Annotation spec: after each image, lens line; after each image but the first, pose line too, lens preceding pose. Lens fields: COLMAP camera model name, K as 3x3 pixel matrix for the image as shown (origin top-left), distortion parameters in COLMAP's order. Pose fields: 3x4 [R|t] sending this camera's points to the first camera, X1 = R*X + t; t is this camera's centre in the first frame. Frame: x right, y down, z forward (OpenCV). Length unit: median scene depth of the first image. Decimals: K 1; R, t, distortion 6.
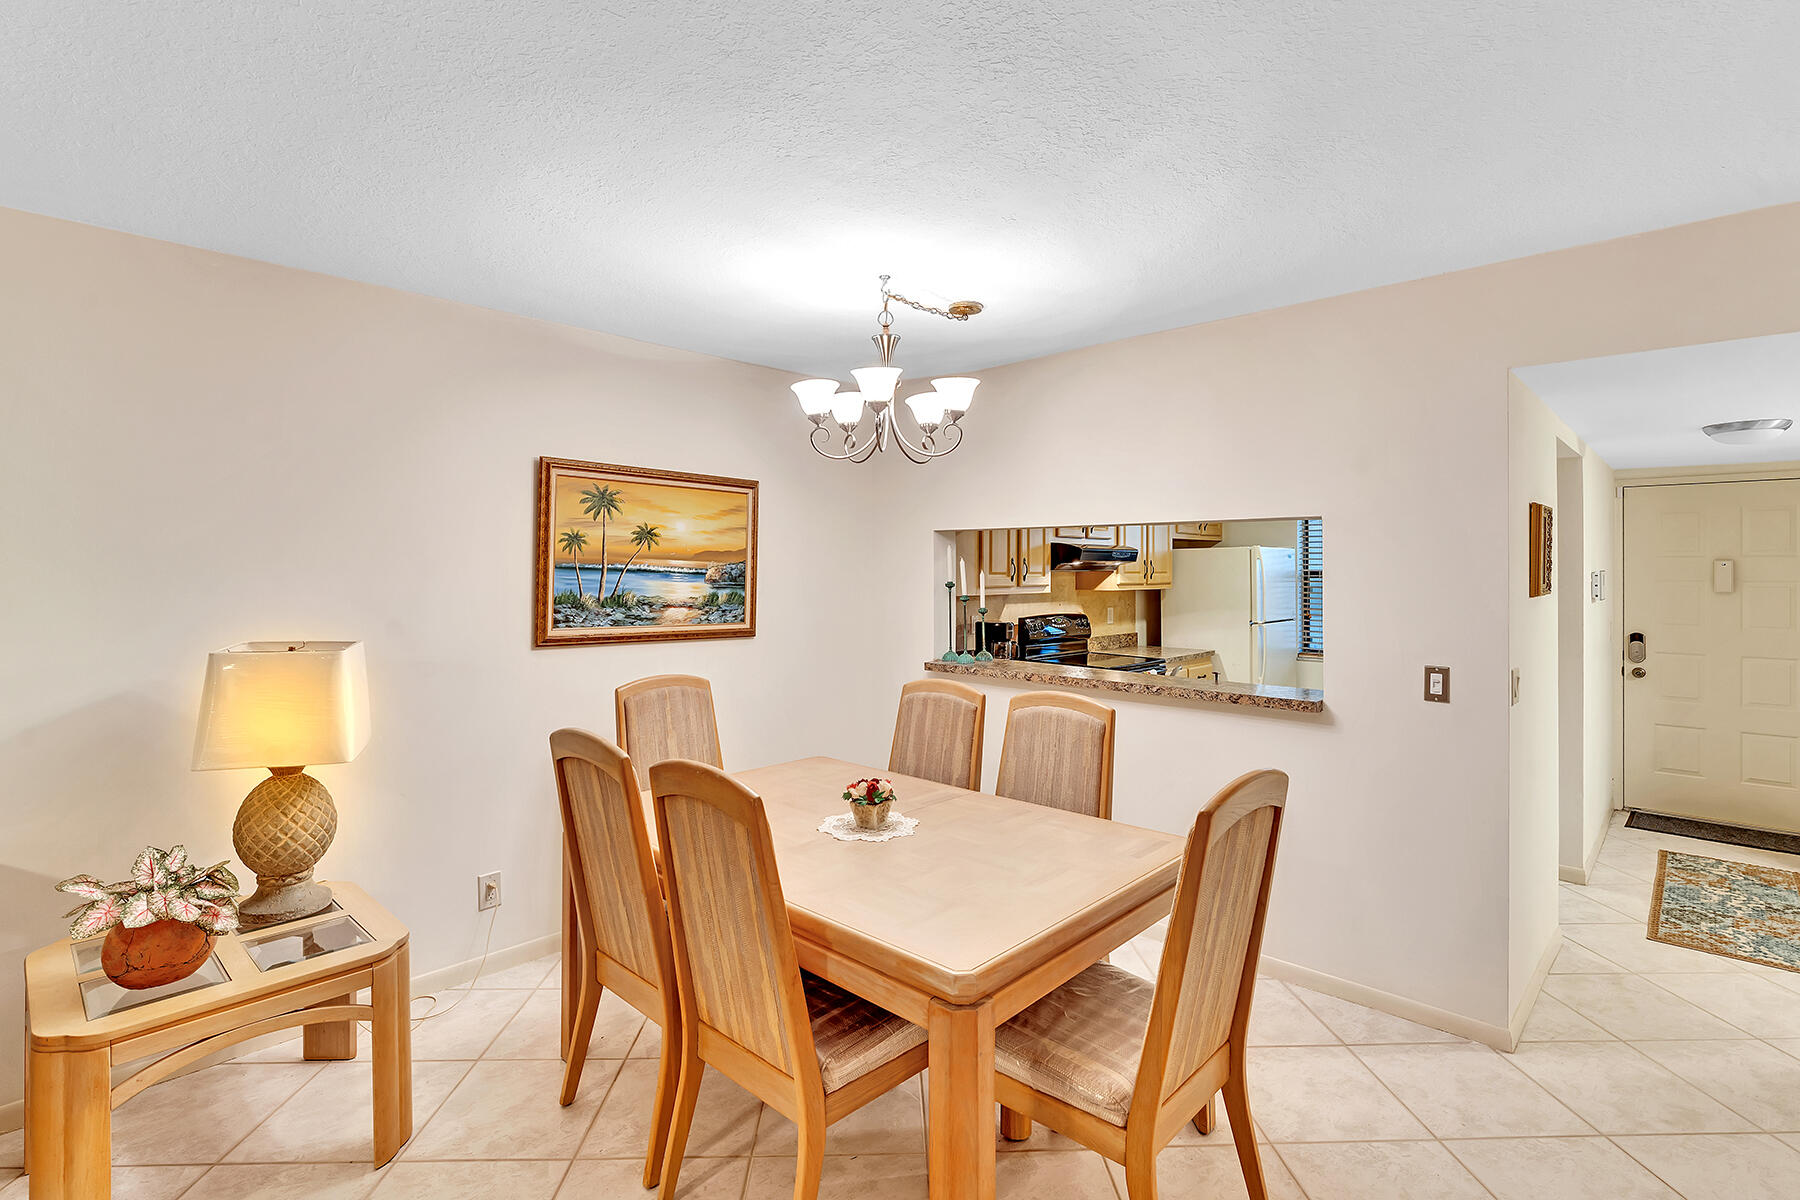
lens RADIAL K [[844.2, 0, 922.9], [0, 844.2, 575.4], [0, 0, 1]] dist [0.000221, -0.003203]
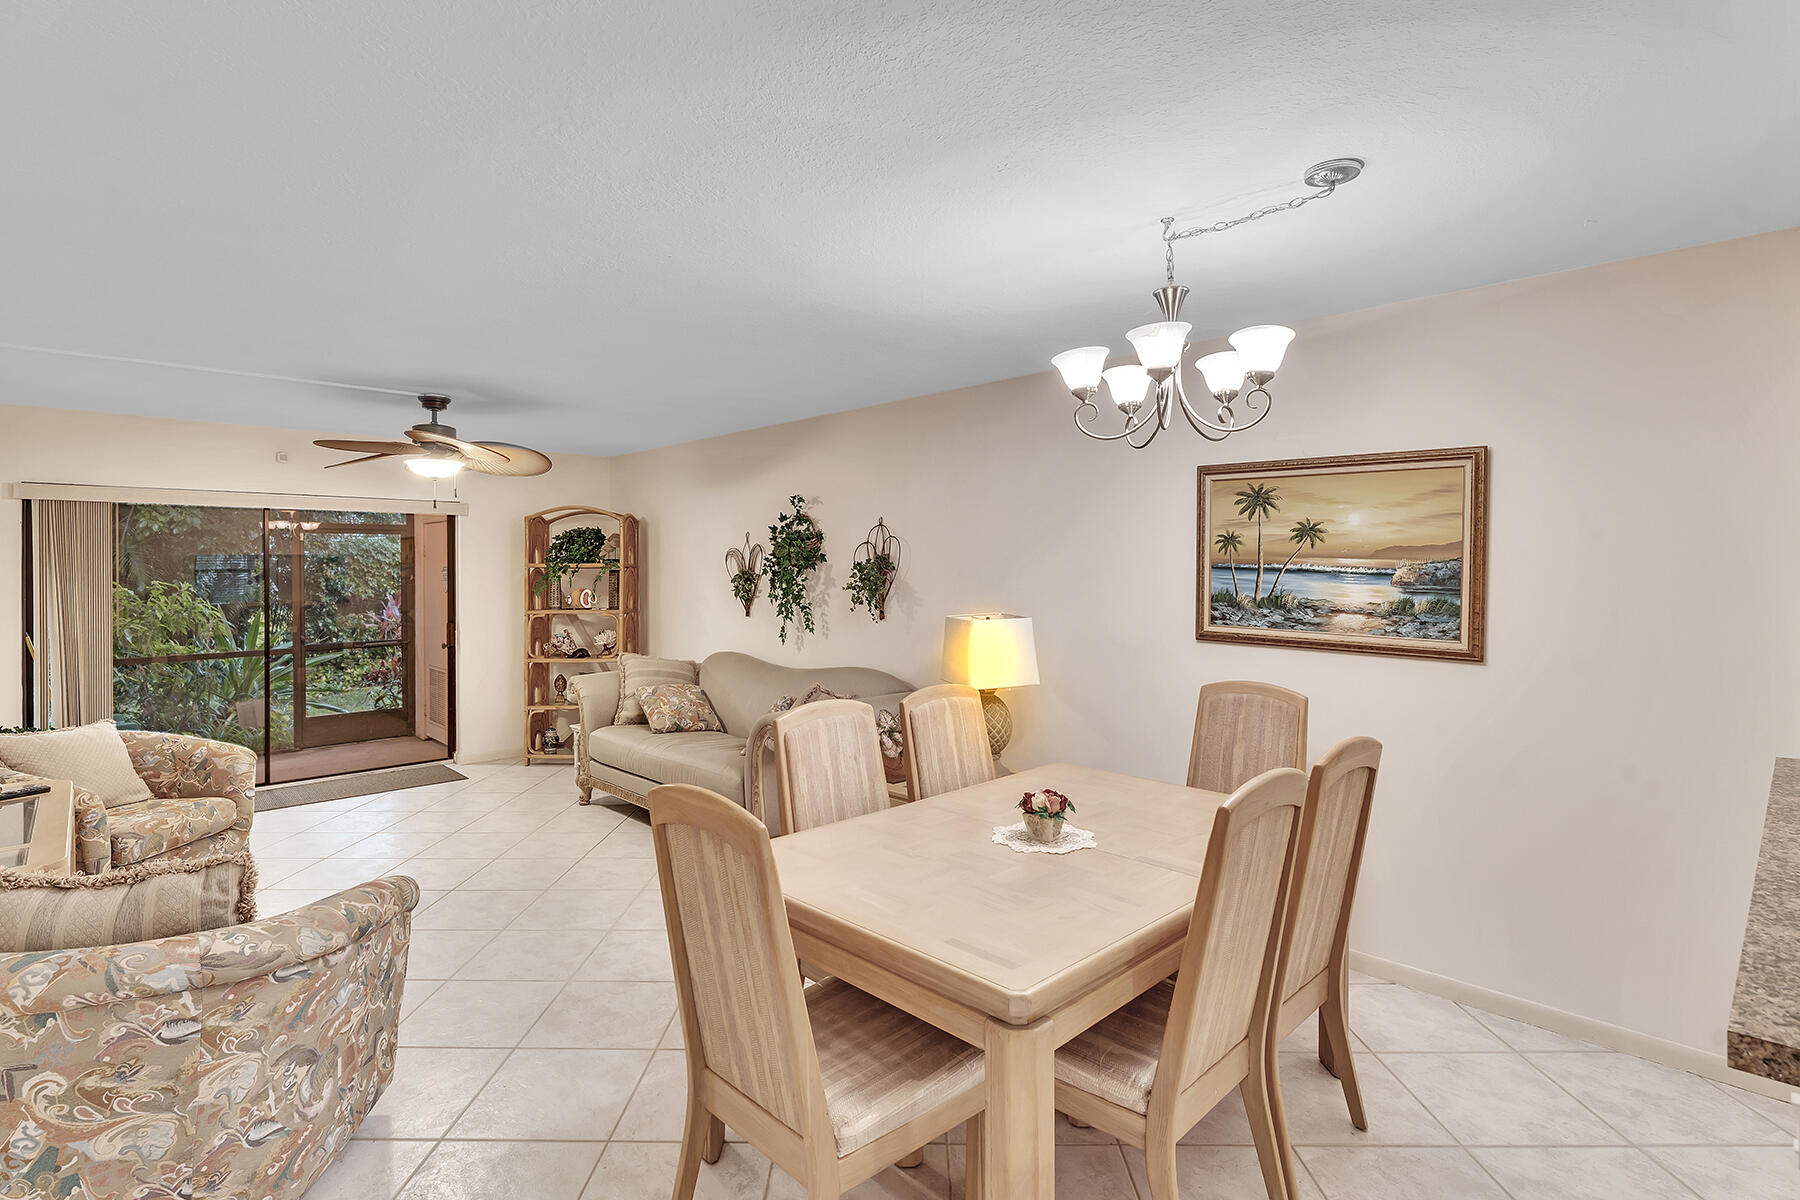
lens RADIAL K [[881.2, 0, 885.6], [0, 881.2, 569.7], [0, 0, 1]] dist [0.000400, -0.000990]
pose [[-0.071329, 0.006764, -0.997430, 0.636230], [-0.000108, 0.999977, 0.006789, -0.012696], [0.997453, 0.000592, -0.071327, 0.596154]]
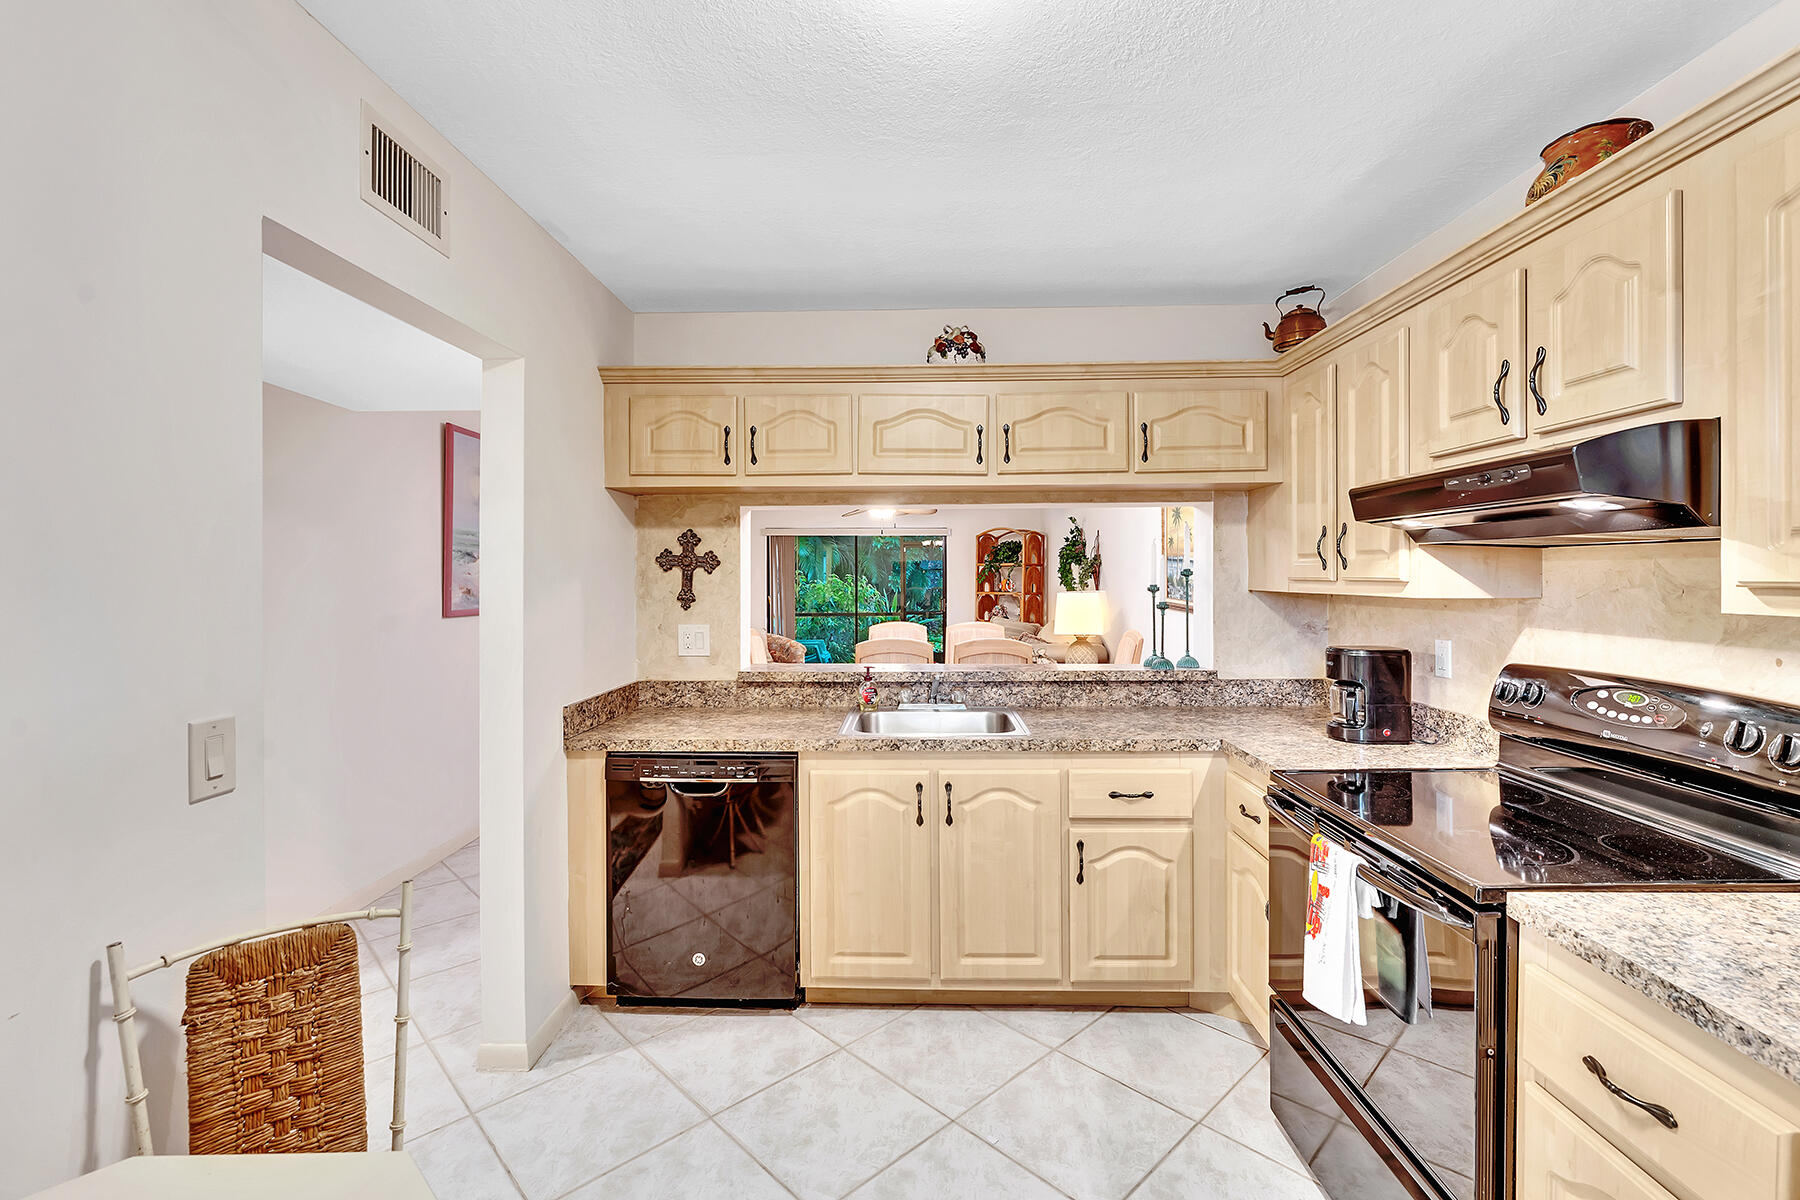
lens RADIAL K [[801.1, 0, 910.3], [0, 801.1, 573.8], [0, 0, 1]] dist [-0.003683, -0.000515]
pose [[-0.745624, 0.004311, -0.666353, 0.860921], [0.001491, 0.999987, 0.004801, 0.009144], [0.666365, 0.002586, -0.745621, 1.626316]]
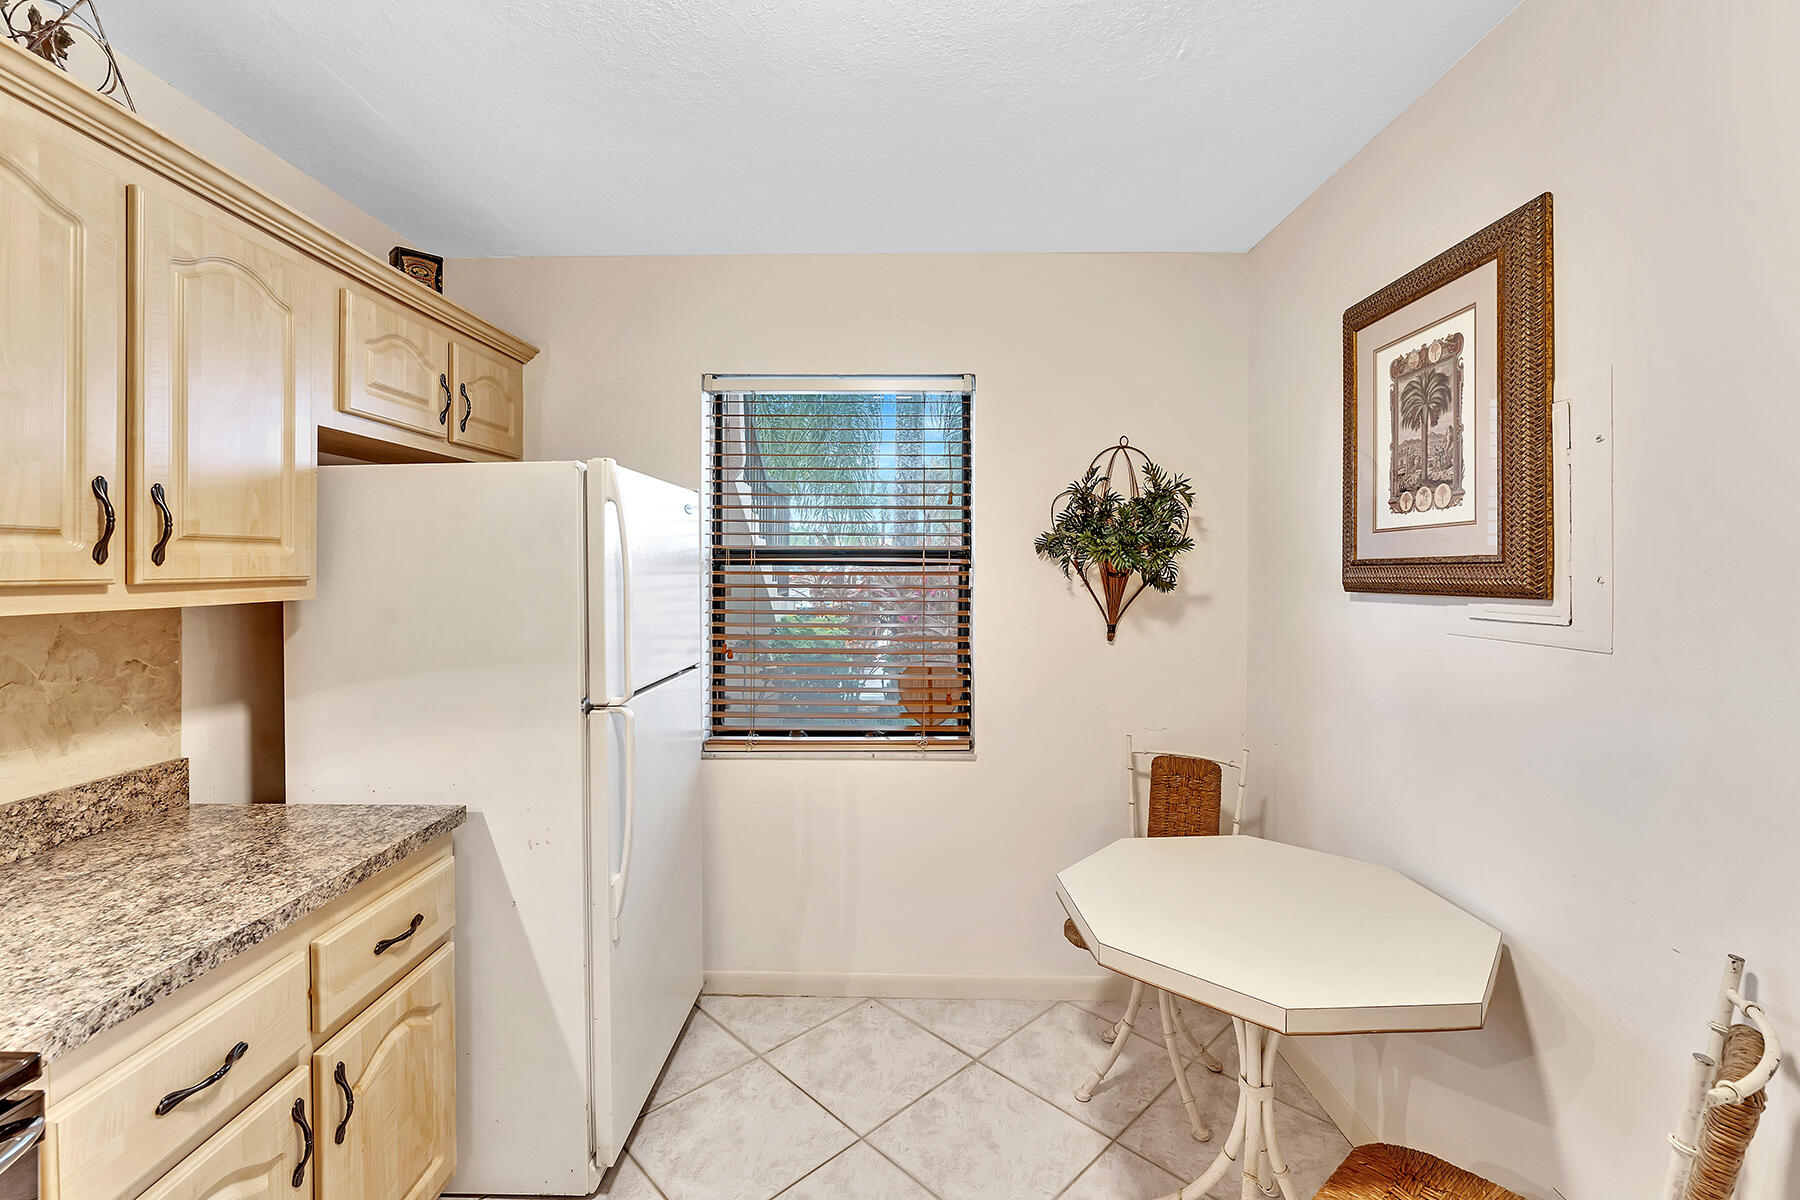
lens RADIAL K [[770.3, 0, 888.2], [0, 770.3, 569.9], [0, 0, 1]] dist [-0.004927, 0.000180]
pose [[0.745659, 0.000226, 0.666327, 0.473731], [-0.000700, 1.000000, 0.000444, 0.009617], [-0.666327, -0.000798, 0.745659, 1.202211]]
